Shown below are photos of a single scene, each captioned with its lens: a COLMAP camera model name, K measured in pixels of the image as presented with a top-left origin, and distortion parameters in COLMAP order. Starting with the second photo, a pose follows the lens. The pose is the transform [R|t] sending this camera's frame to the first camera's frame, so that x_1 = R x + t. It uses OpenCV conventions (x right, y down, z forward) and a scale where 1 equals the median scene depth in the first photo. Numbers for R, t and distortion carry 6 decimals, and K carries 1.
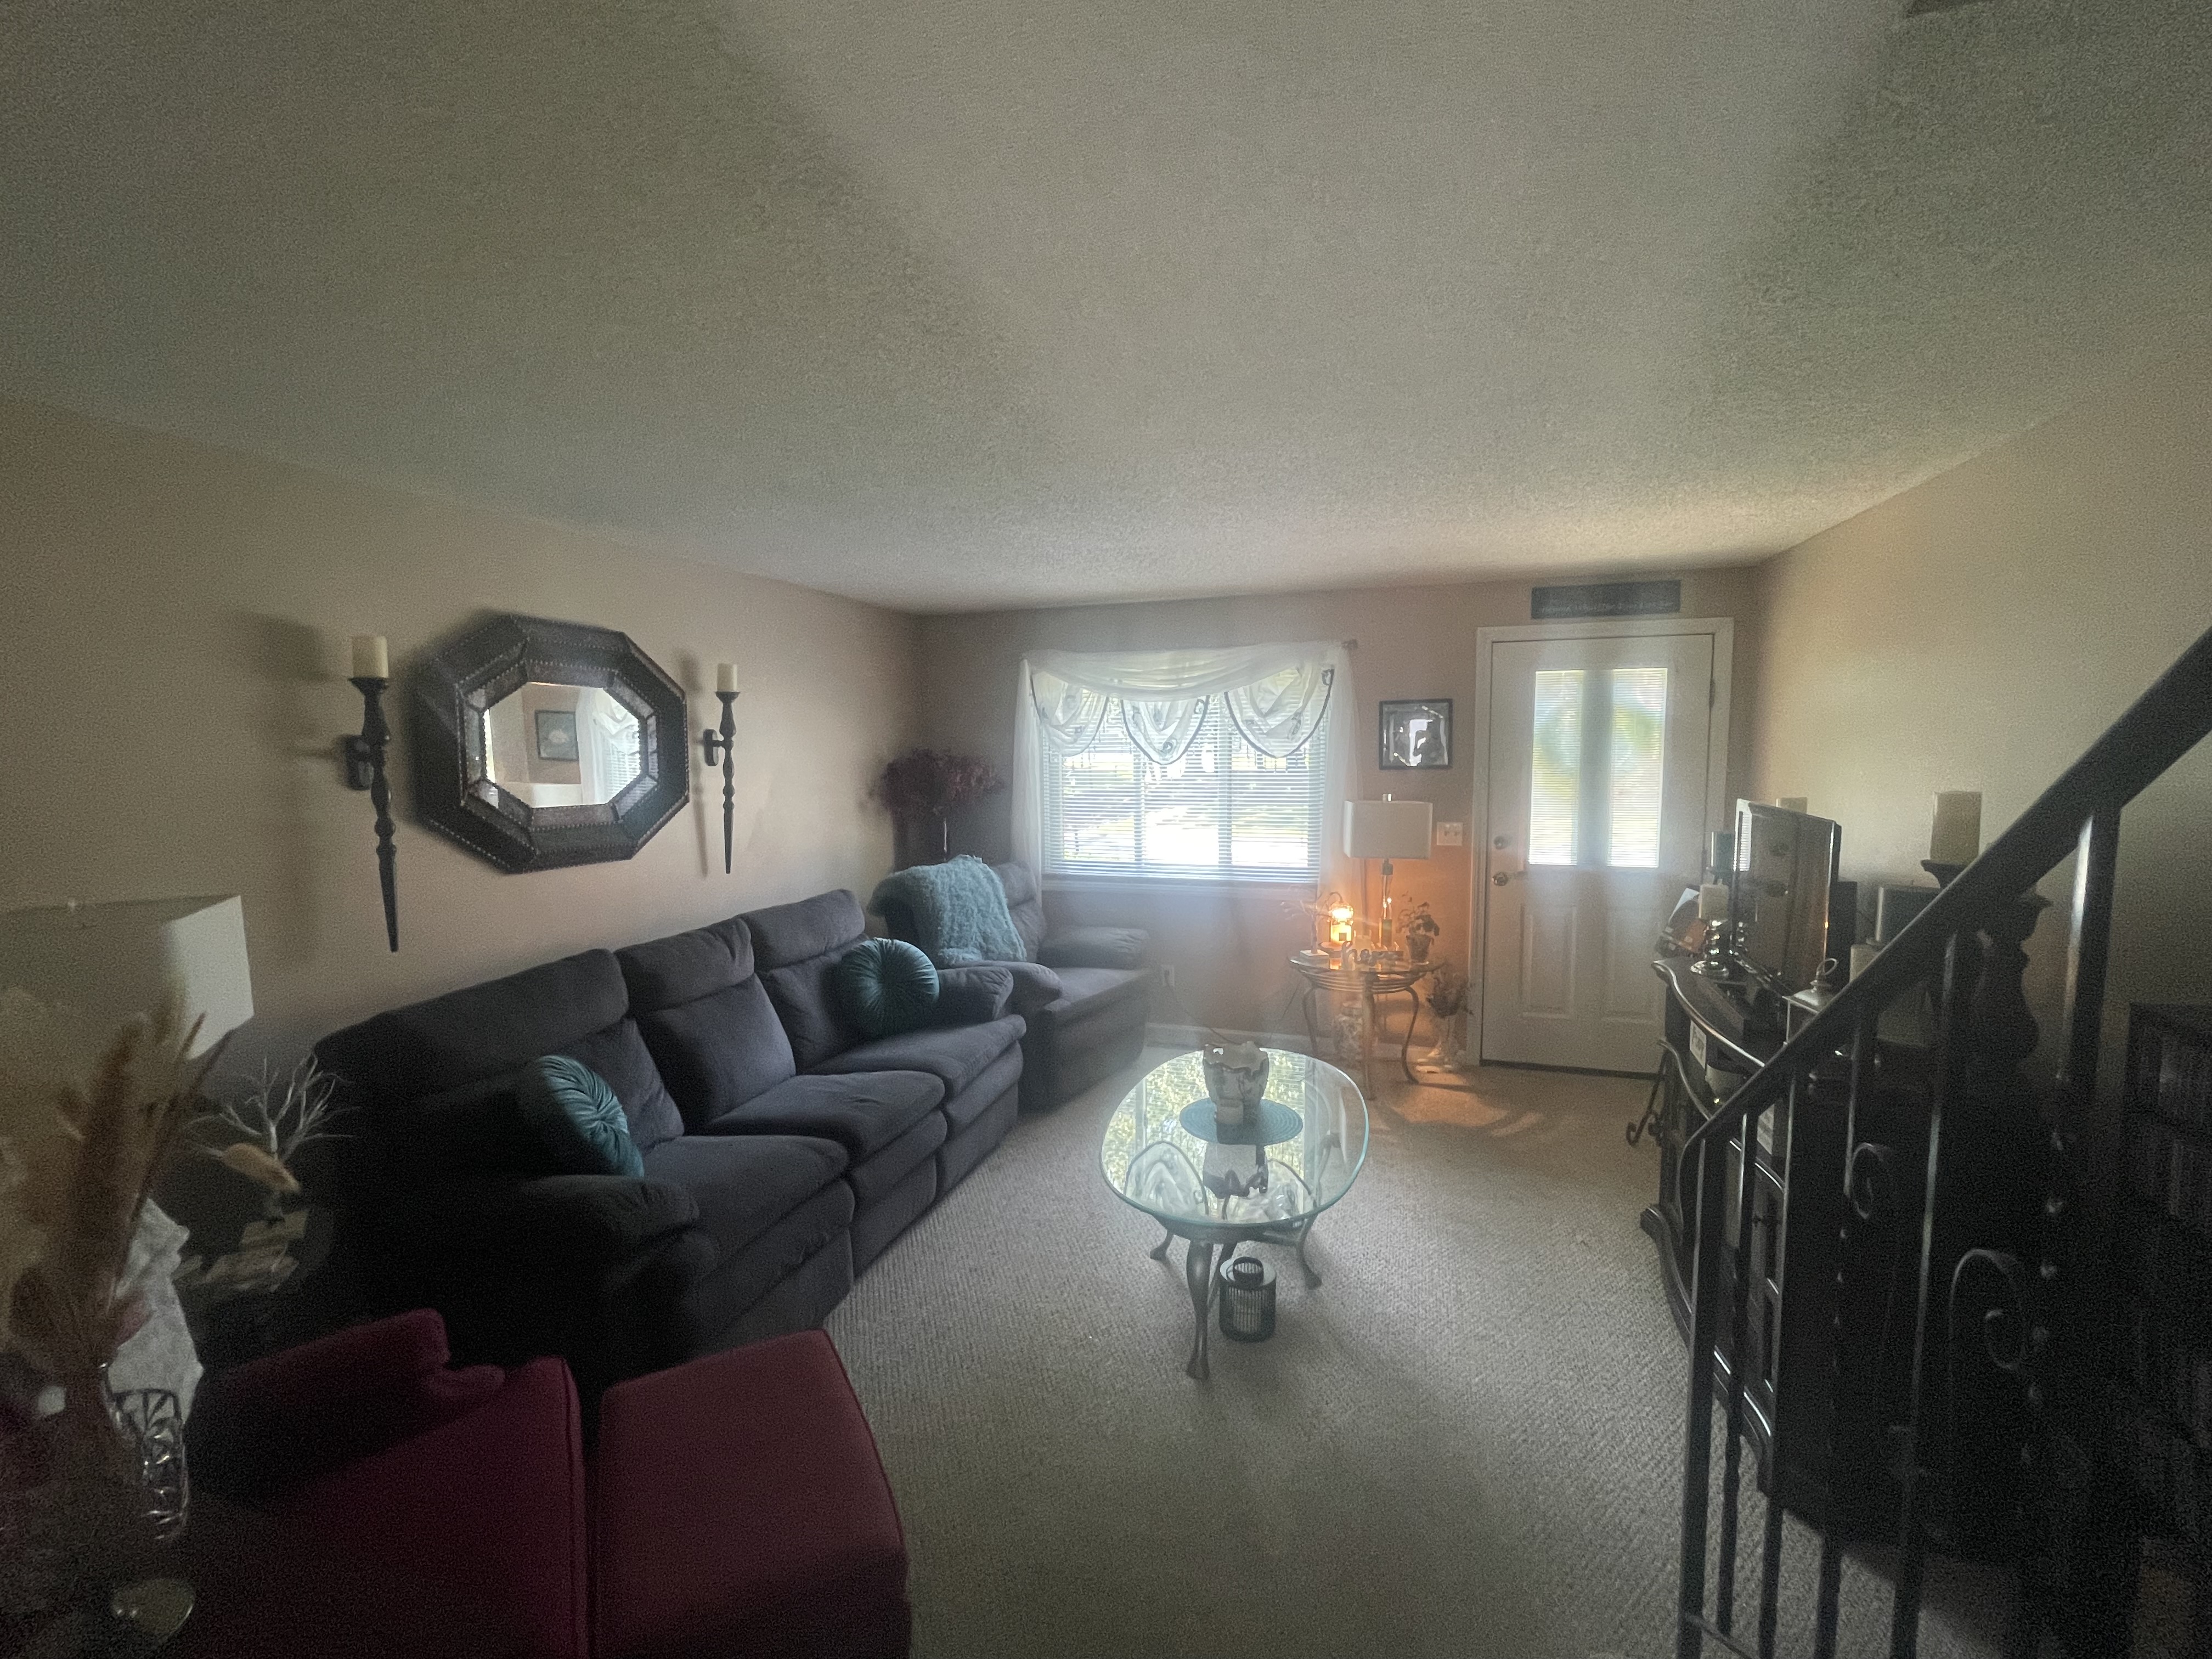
lens RADIAL K [[935.8, 0, 1104.4], [0, 935.8, 832.2], [0, 0, 1]] dist [-0.008471, 0.000311]
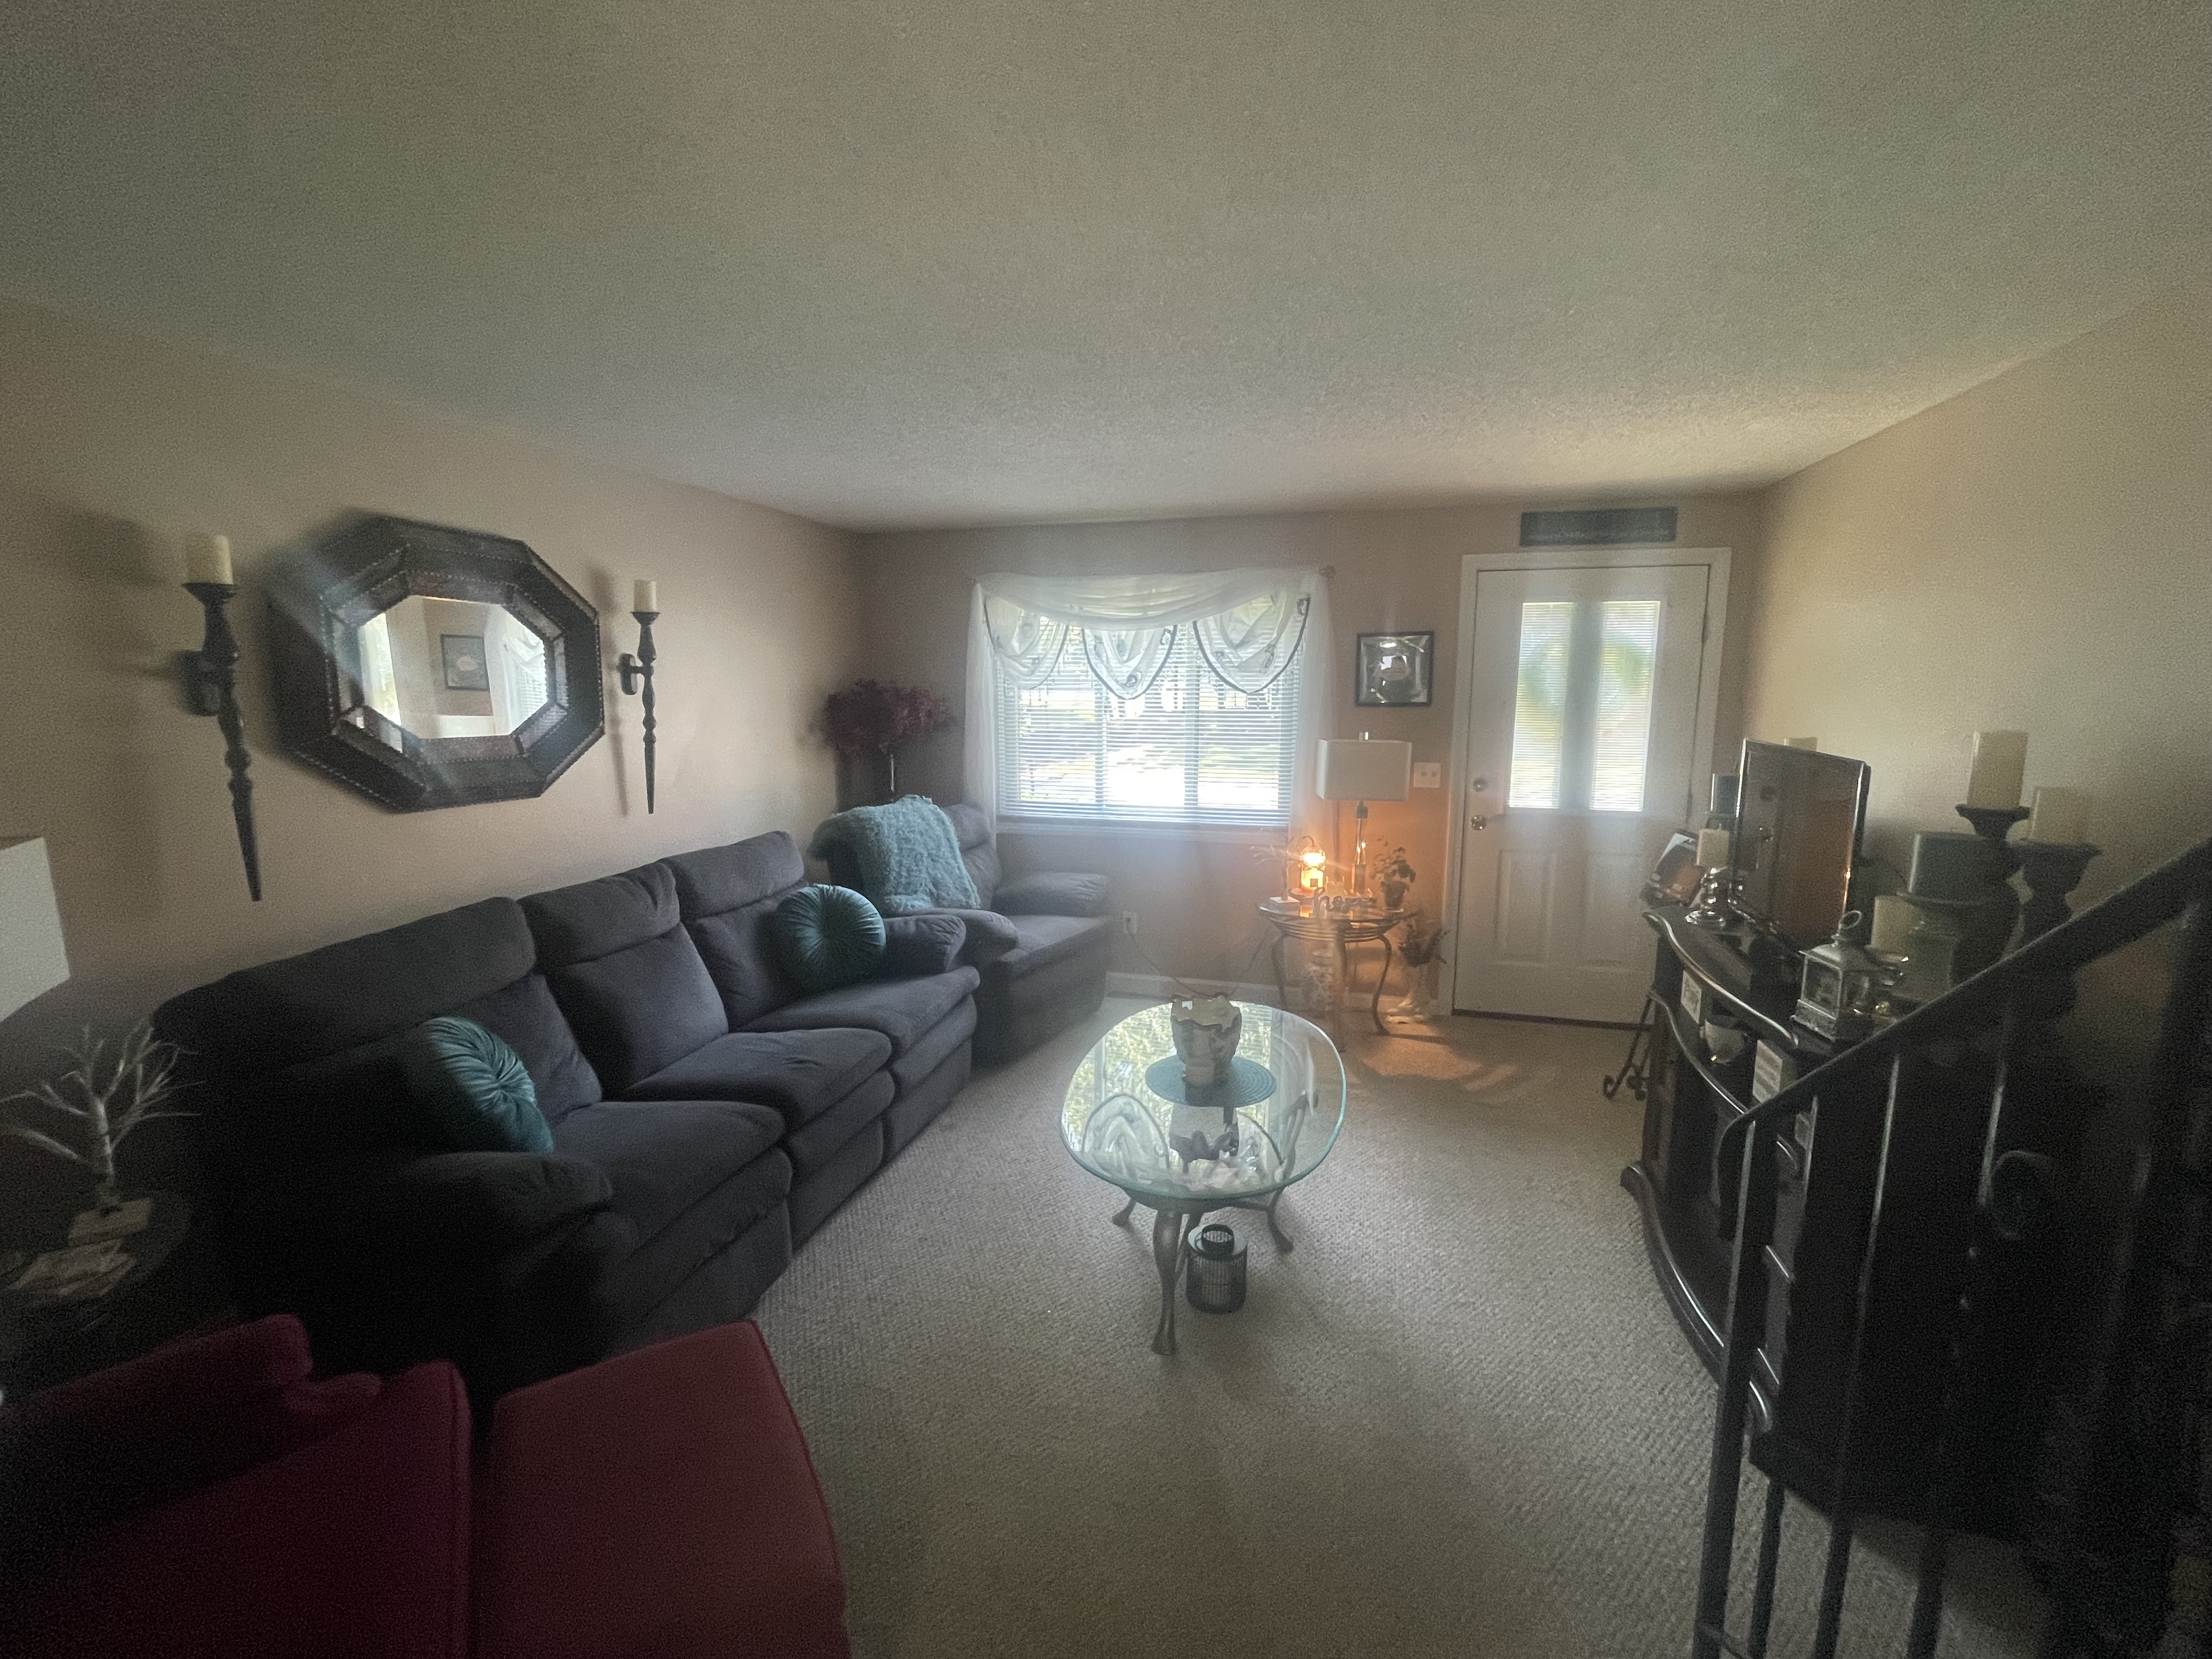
lens RADIAL K [[935.8, 0, 1103.1], [0, 935.8, 837.7], [0, 0, 1]] dist [-0.008471, 0.000311]
pose [[0.998919, 0.003289, 0.046366, -0.004158], [-0.006400, 0.997725, 0.067113, 0.003688], [-0.046040, -0.067337, 0.996667, 0.067941]]
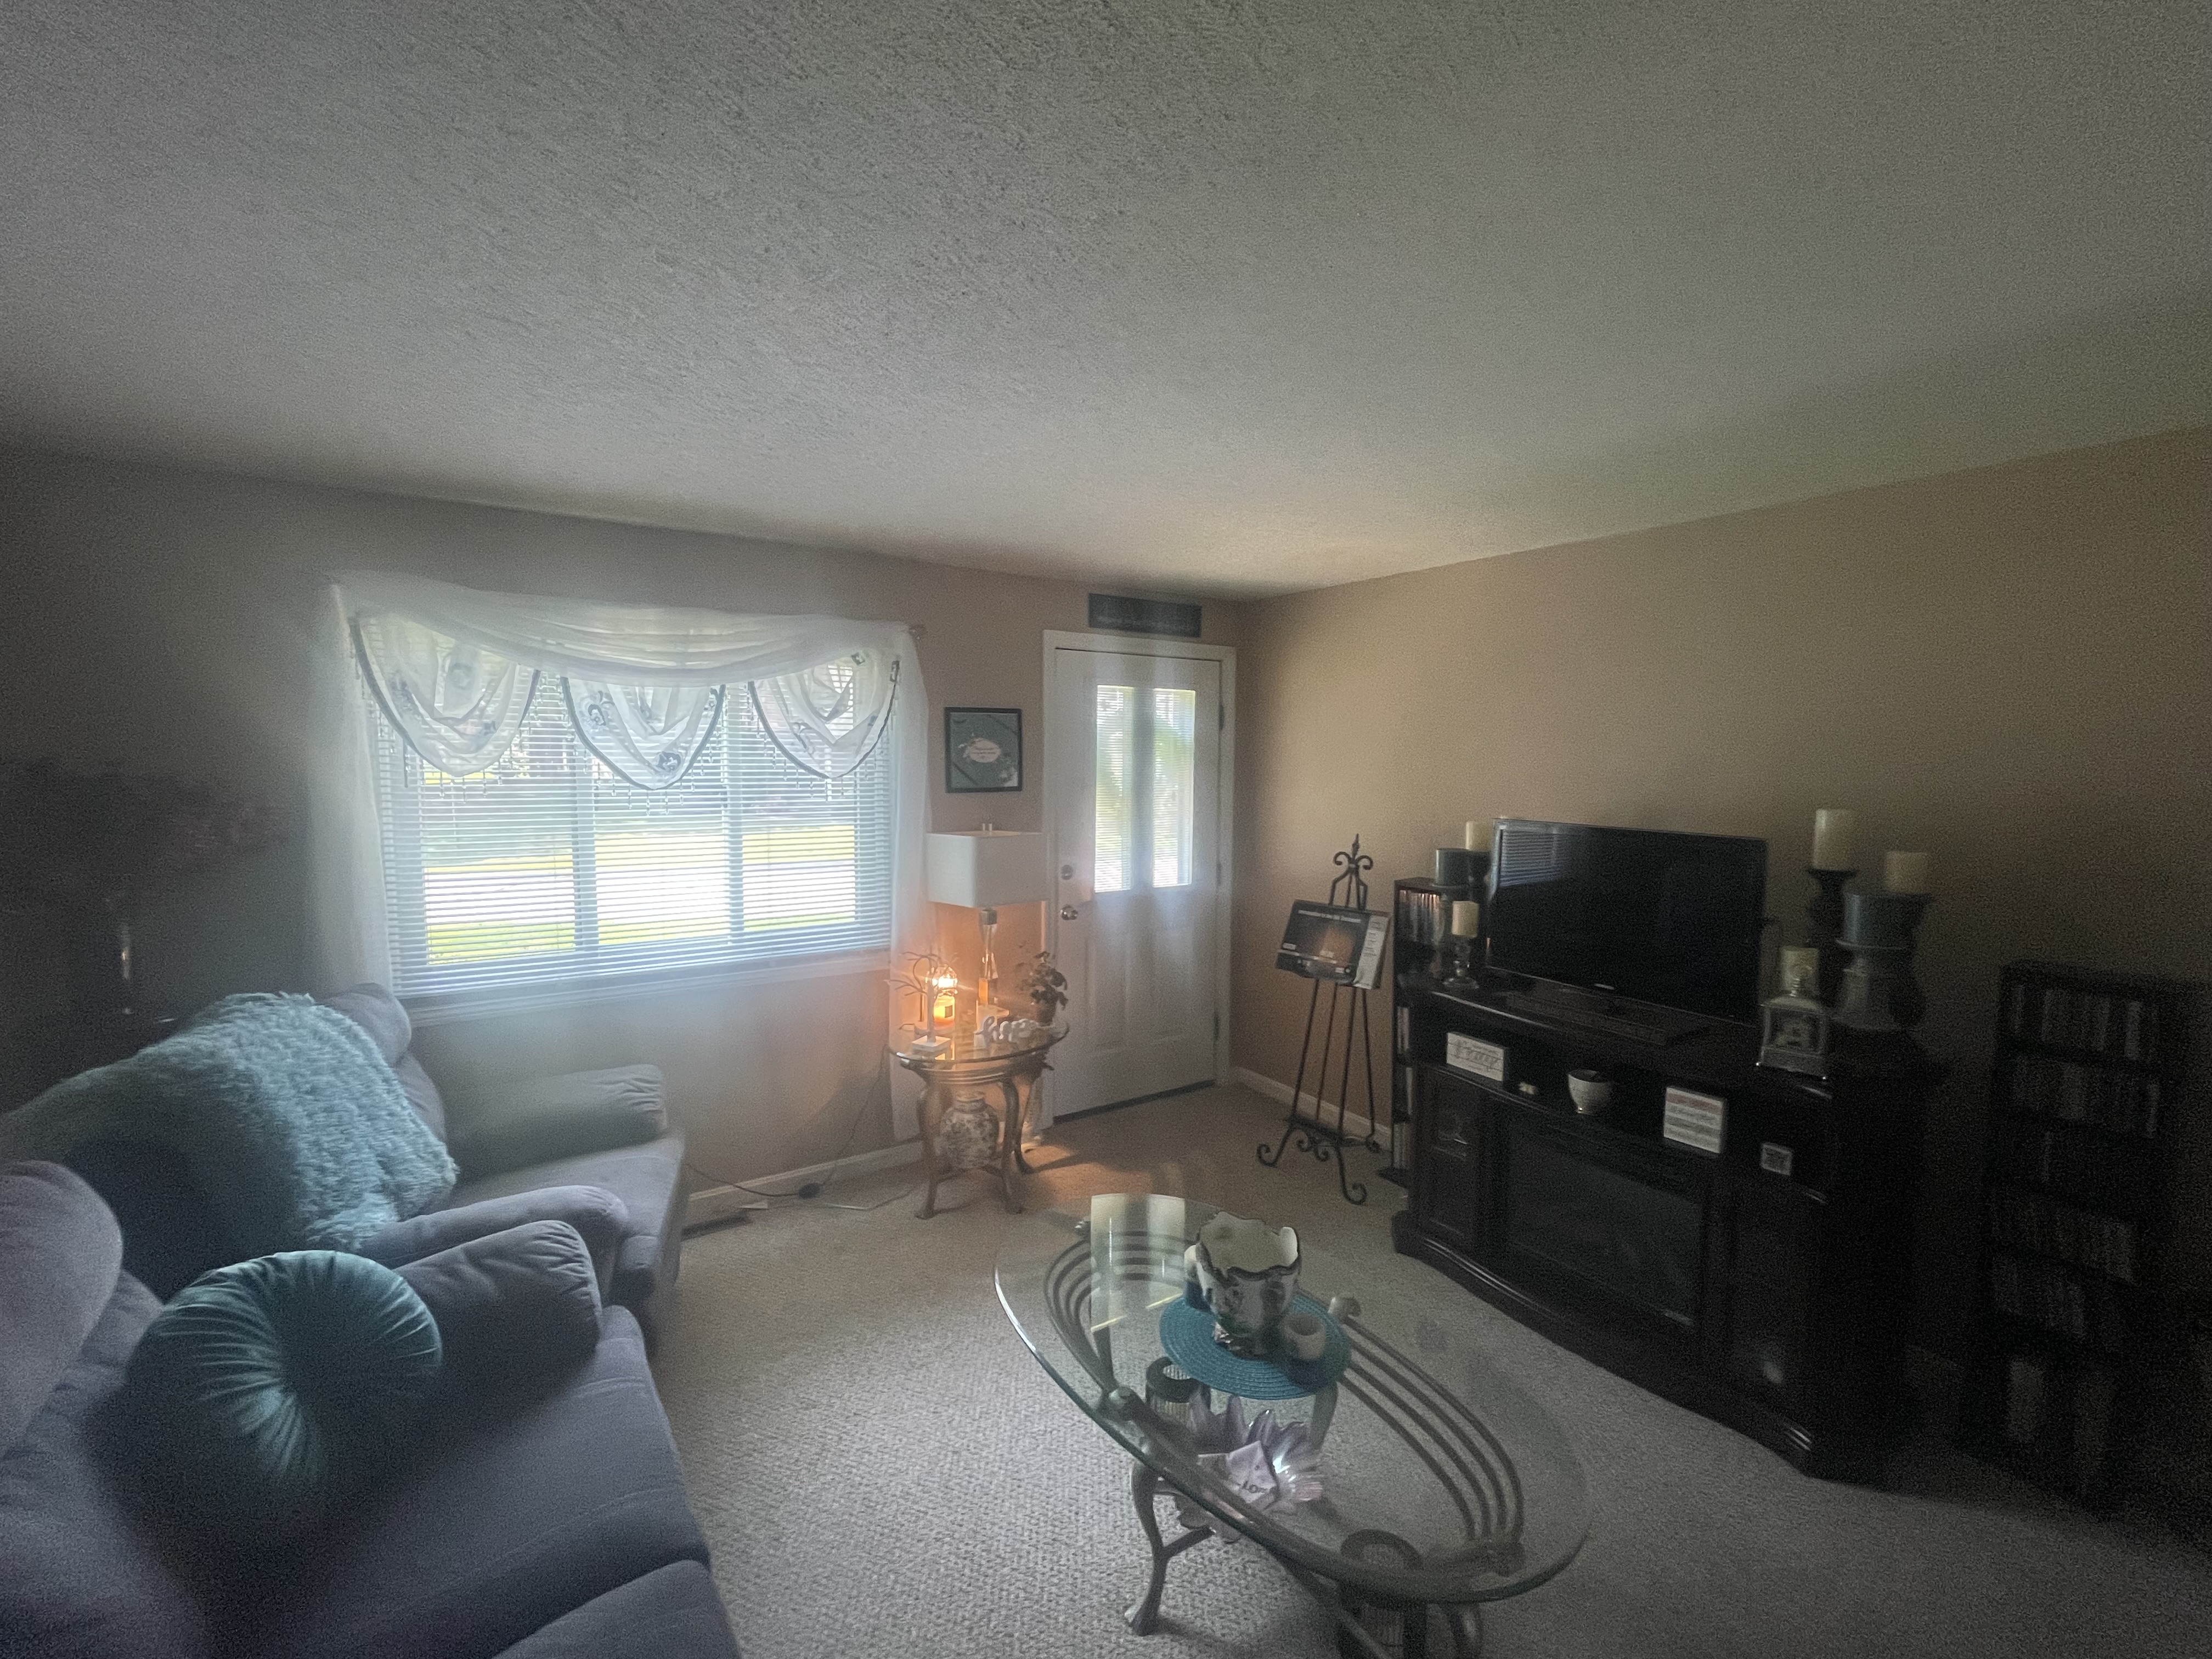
lens RADIAL K [[935.8, 0, 1110.0], [0, 935.8, 830.9], [0, 0, 1]] dist [-0.008471, 0.000311]
pose [[0.617810, -0.045034, 0.785037, -0.274079], [0.059947, 0.998151, 0.010082, -0.037961], [-0.784039, 0.040832, 0.619367, 0.440922]]
